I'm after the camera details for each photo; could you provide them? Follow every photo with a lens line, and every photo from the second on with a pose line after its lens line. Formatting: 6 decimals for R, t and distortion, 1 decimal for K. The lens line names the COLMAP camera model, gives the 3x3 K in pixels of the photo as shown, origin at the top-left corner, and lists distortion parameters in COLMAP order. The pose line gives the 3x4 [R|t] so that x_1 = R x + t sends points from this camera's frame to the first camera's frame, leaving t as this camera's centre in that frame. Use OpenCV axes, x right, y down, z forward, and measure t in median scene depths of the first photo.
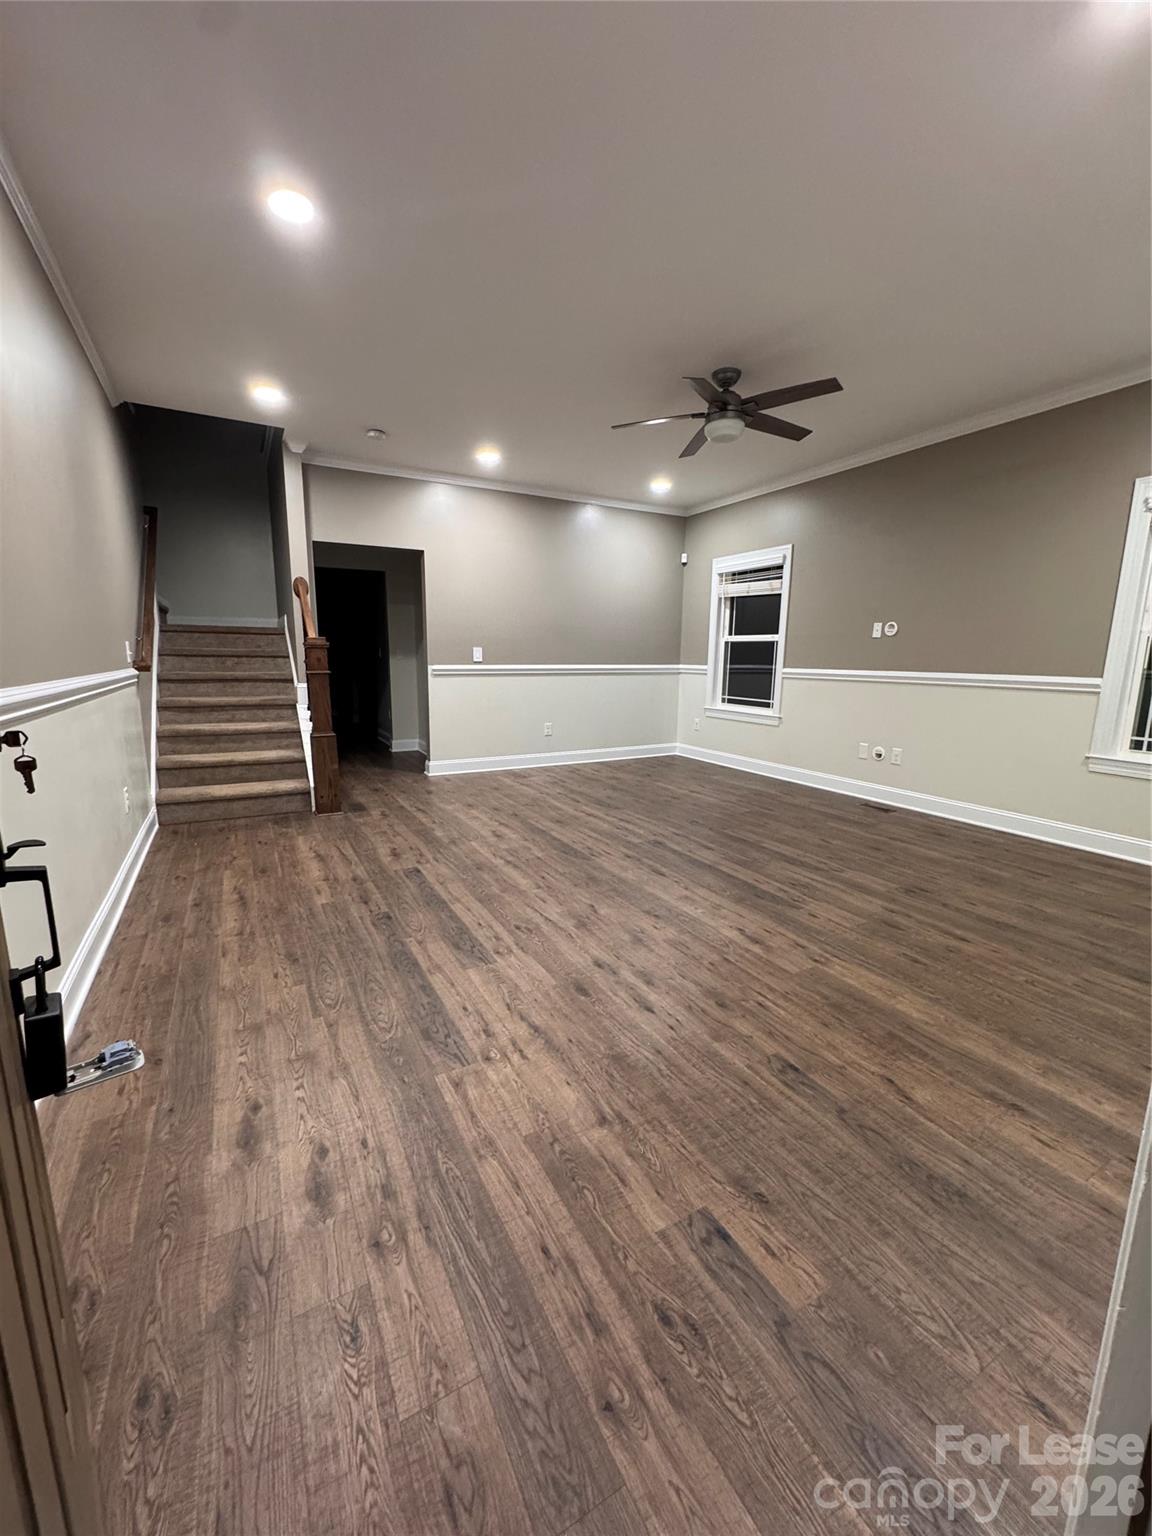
lens RADIAL K [[613.6, 0, 576.0], [0, 613.6, 768.0], [0, 0, 1]] dist [-0.000704, 0.000234]
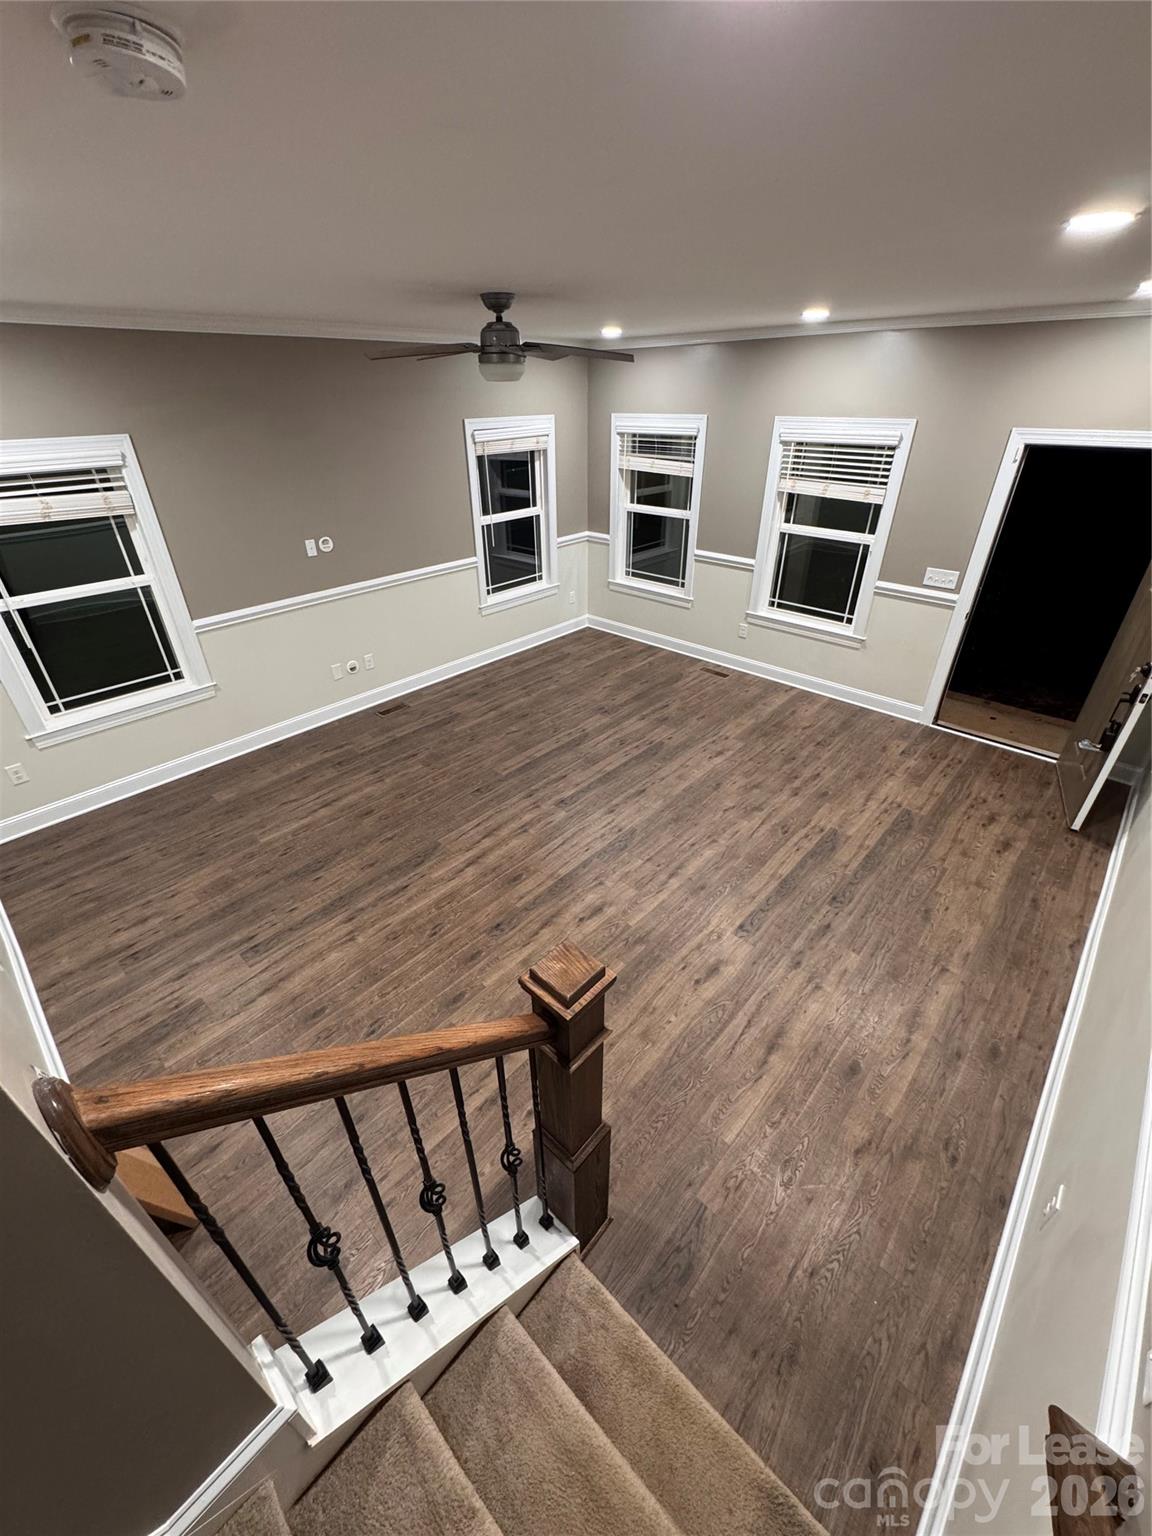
lens RADIAL K [[613.6, 0, 576.0], [0, 613.6, 768.0], [0, 0, 1]] dist [-0.000704, 0.000234]
pose [[-0.317442, -0.502758, 0.804031, -0.831608], [0.178798, 0.800944, 0.571419, -0.629038], [-0.931269, 0.325152, -0.164362, 1.338046]]
